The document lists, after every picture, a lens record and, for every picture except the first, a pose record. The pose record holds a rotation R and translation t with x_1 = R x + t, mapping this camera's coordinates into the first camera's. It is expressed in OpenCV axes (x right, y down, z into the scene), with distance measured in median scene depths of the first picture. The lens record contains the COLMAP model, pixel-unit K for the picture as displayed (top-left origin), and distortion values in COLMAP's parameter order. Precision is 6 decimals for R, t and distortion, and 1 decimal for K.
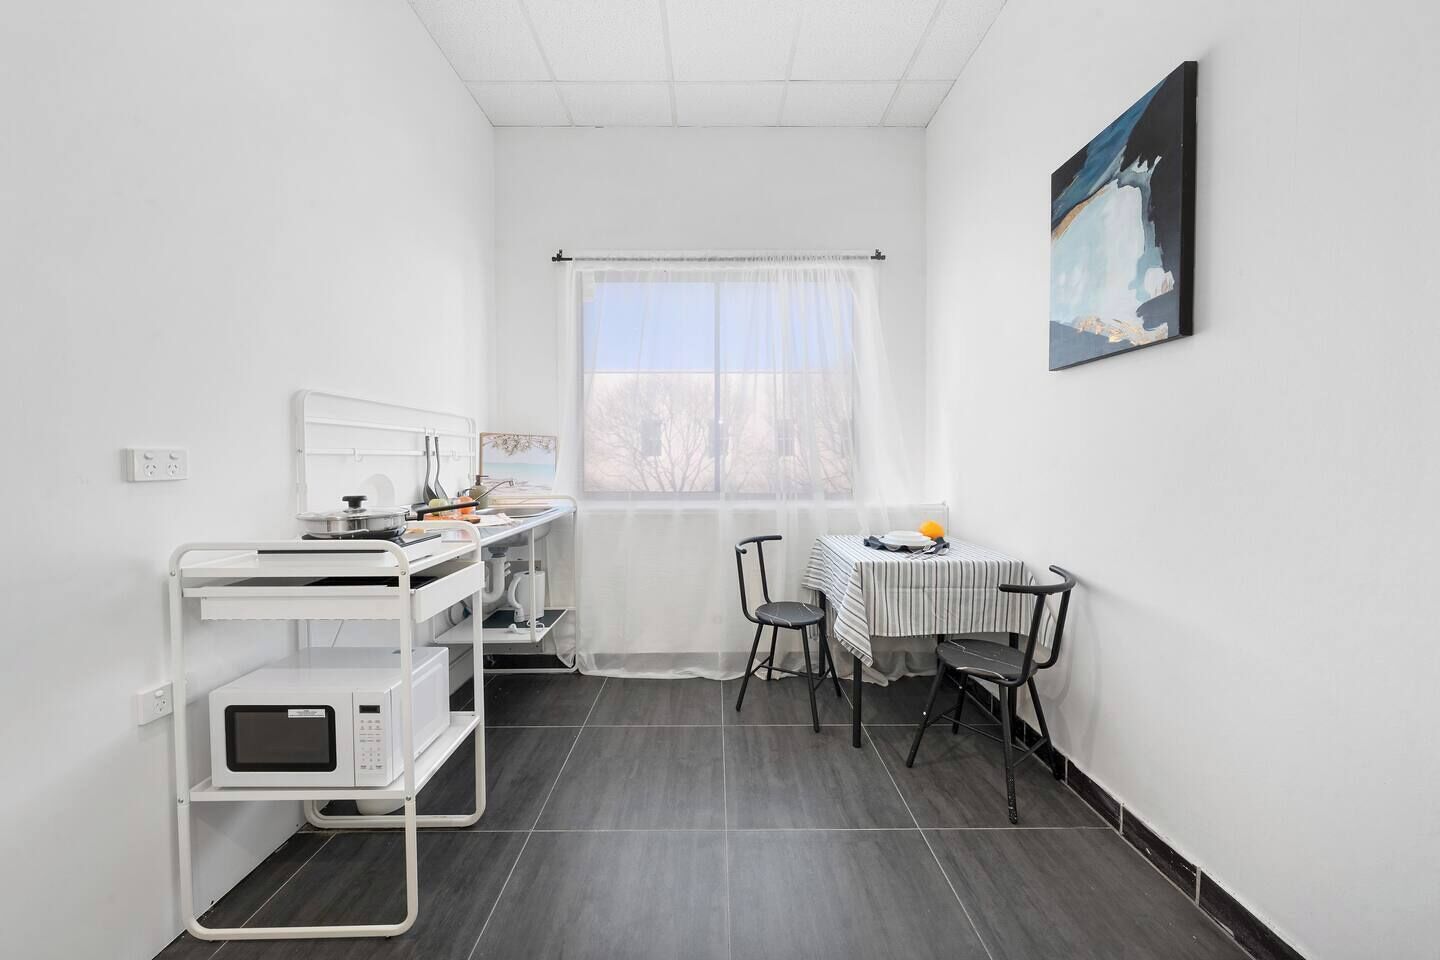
lens RADIAL K [[498.2, 0, 720.0], [0, 498.2, 480.0], [0, 0, 1]] dist [0.002249, 0.000097]
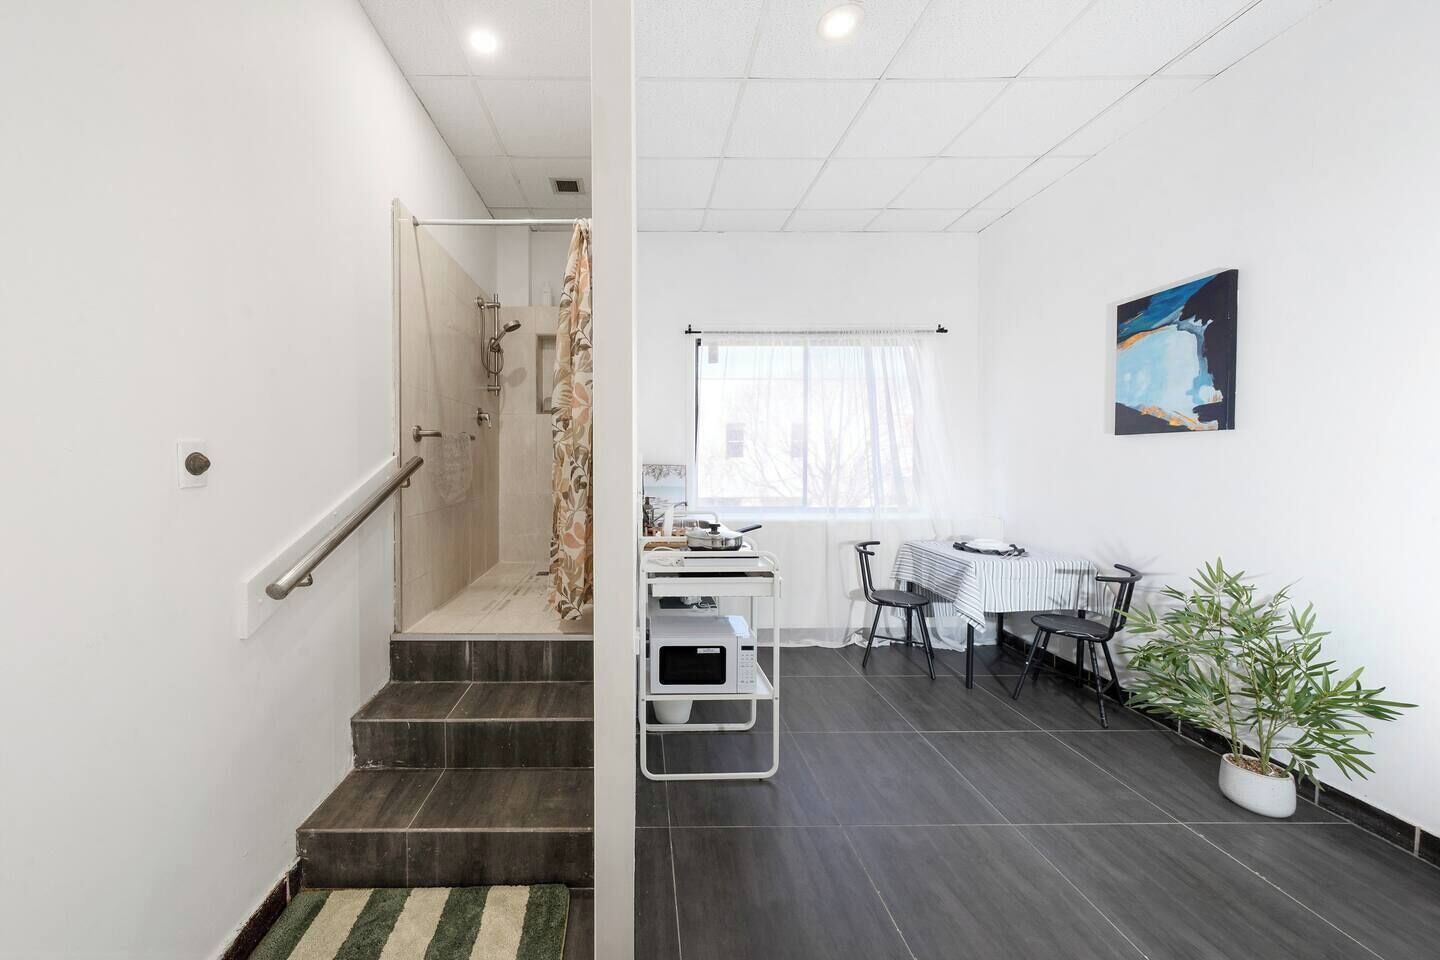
lens RADIAL K [[495.2, 0, 613.4], [0, 495.2, 469.1], [0, 0, 1]] dist [0.000201, -0.000097]
pose [[0.999149, -0.003435, -0.041107, -0.896538], [0.003128, 0.999967, -0.007510, -0.129535], [0.041131, 0.007375, 0.999127, -0.621125]]
